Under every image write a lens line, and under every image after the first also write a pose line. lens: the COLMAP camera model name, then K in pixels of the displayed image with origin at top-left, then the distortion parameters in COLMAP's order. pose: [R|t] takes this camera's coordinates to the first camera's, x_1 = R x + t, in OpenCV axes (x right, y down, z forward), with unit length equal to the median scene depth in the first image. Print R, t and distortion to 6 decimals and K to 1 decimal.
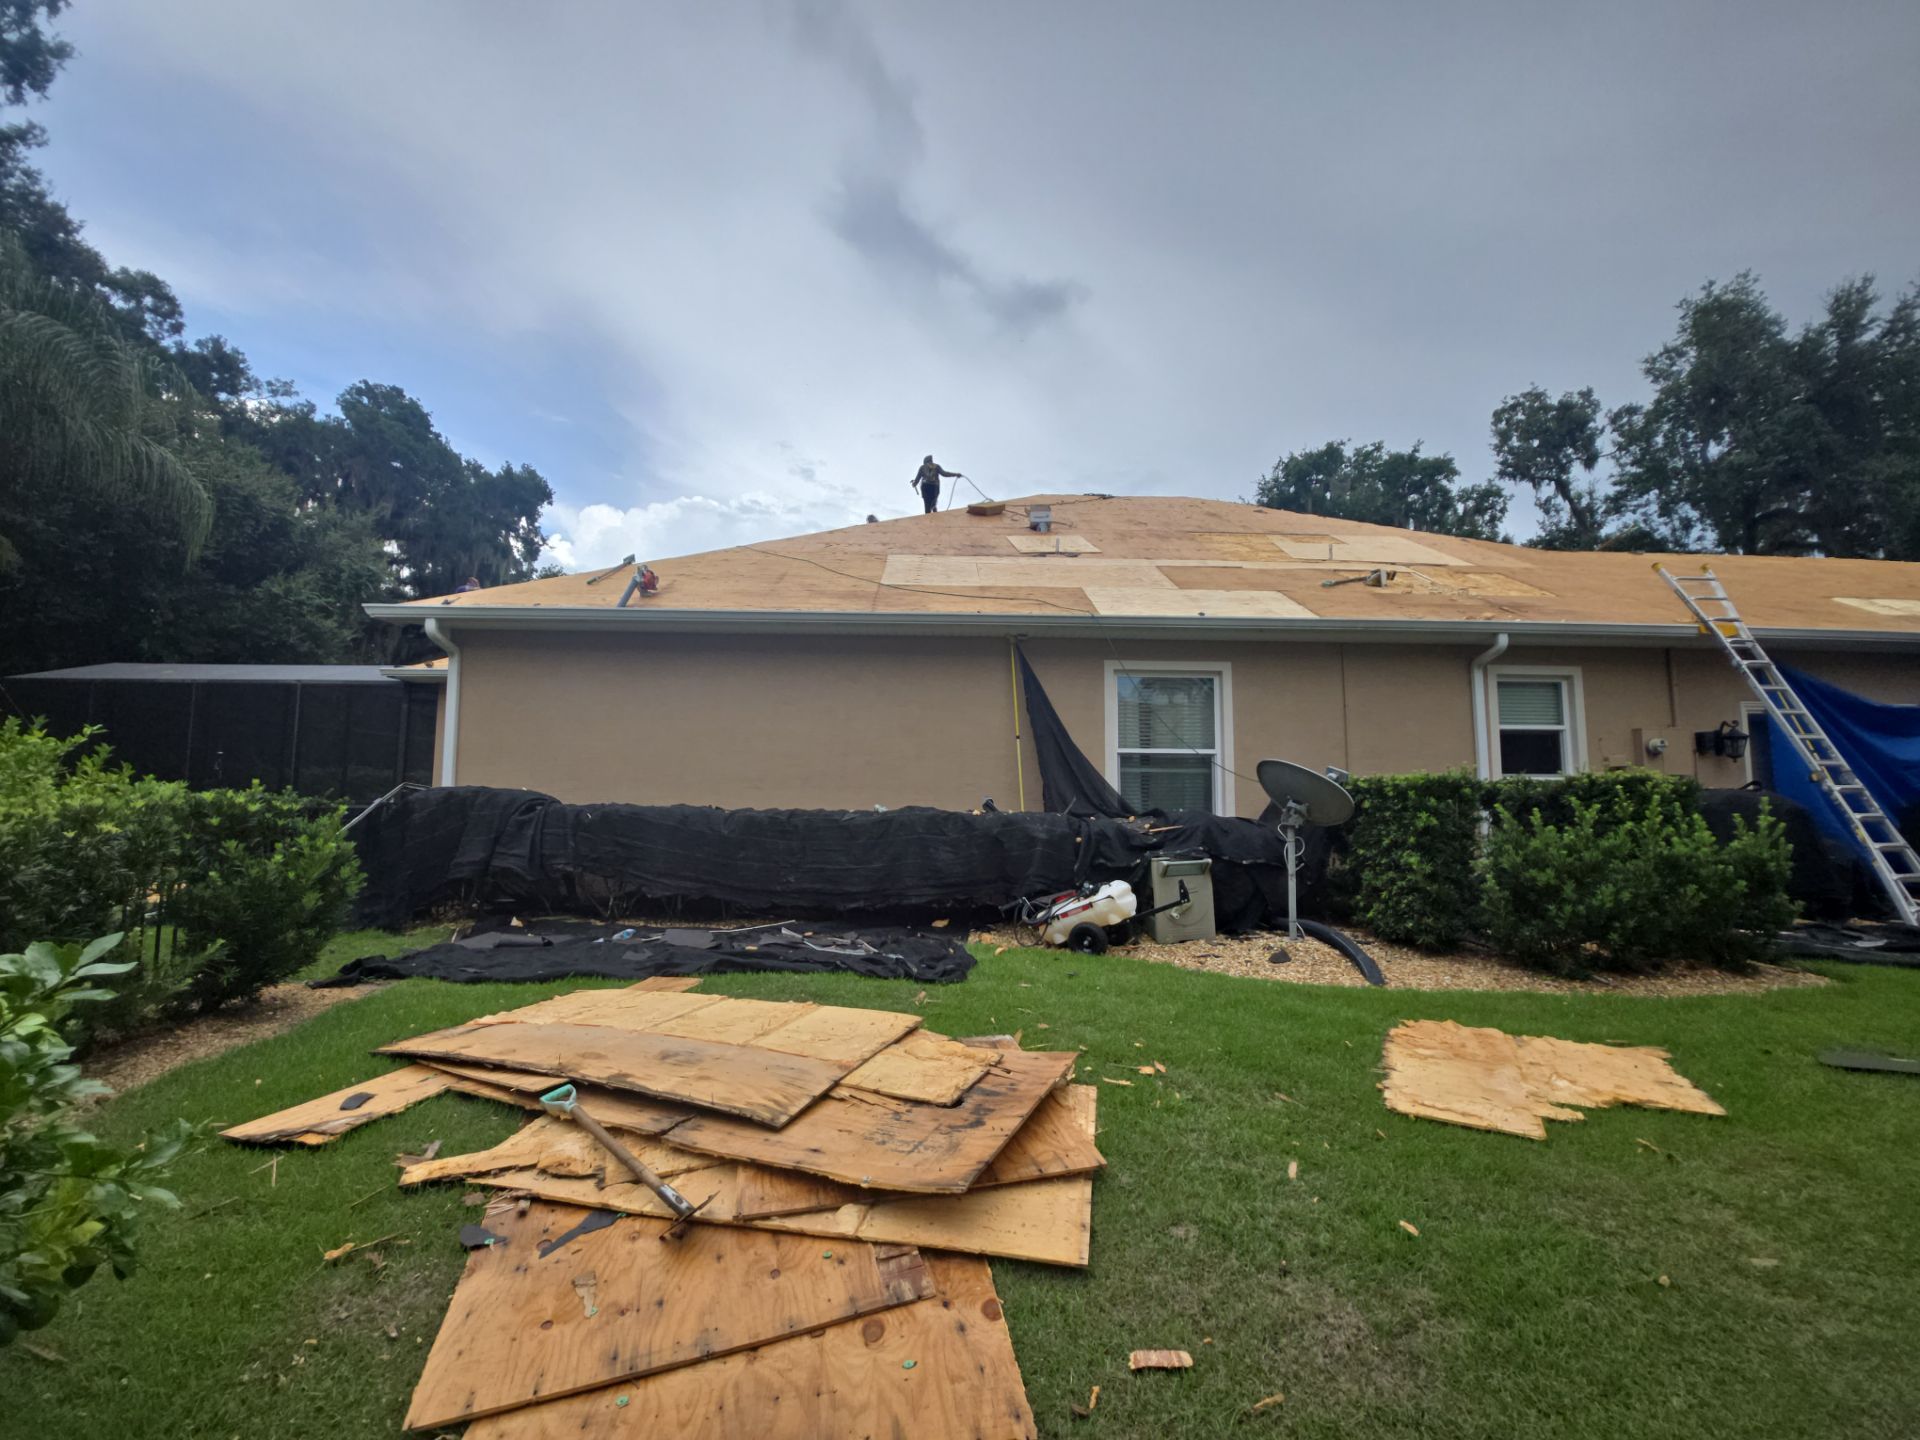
lens RADIAL K [[773.8, 0, 956.1], [0, 773.8, 730.6], [0, 0, 1]] dist [0.000972, -0.010908]
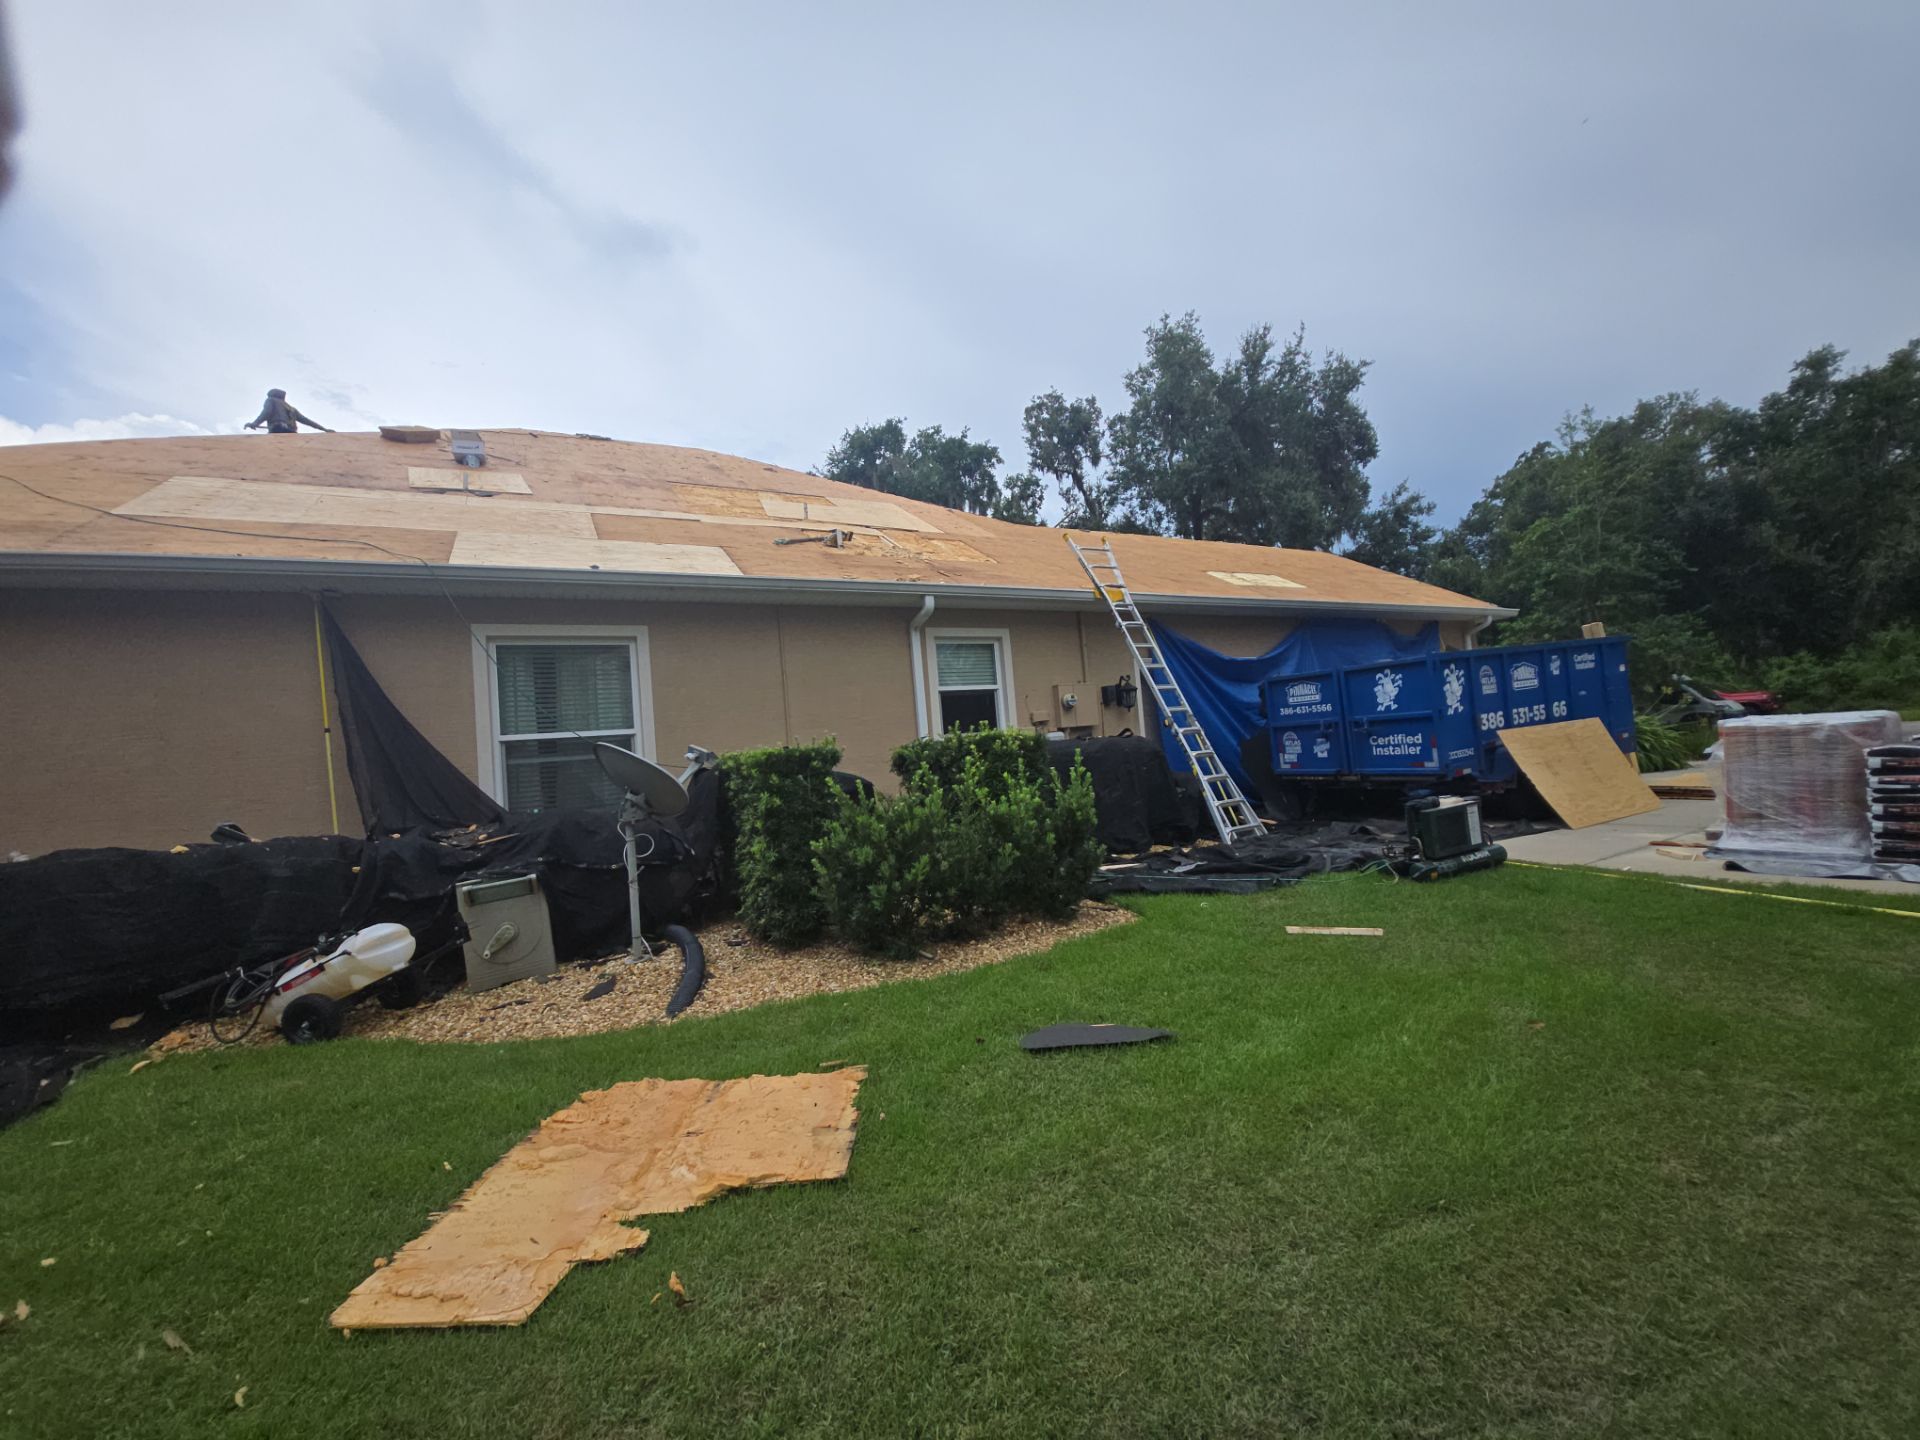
lens RADIAL K [[773.8, 0, 956.1], [0, 773.8, 730.6], [0, 0, 1]] dist [0.000972, -0.010908]
pose [[0.891964, -0.064035, 0.447548, 0.096947], [0.048133, 0.997743, 0.046827, 0.001222], [-0.449536, -0.020226, 0.893033, 0.029186]]
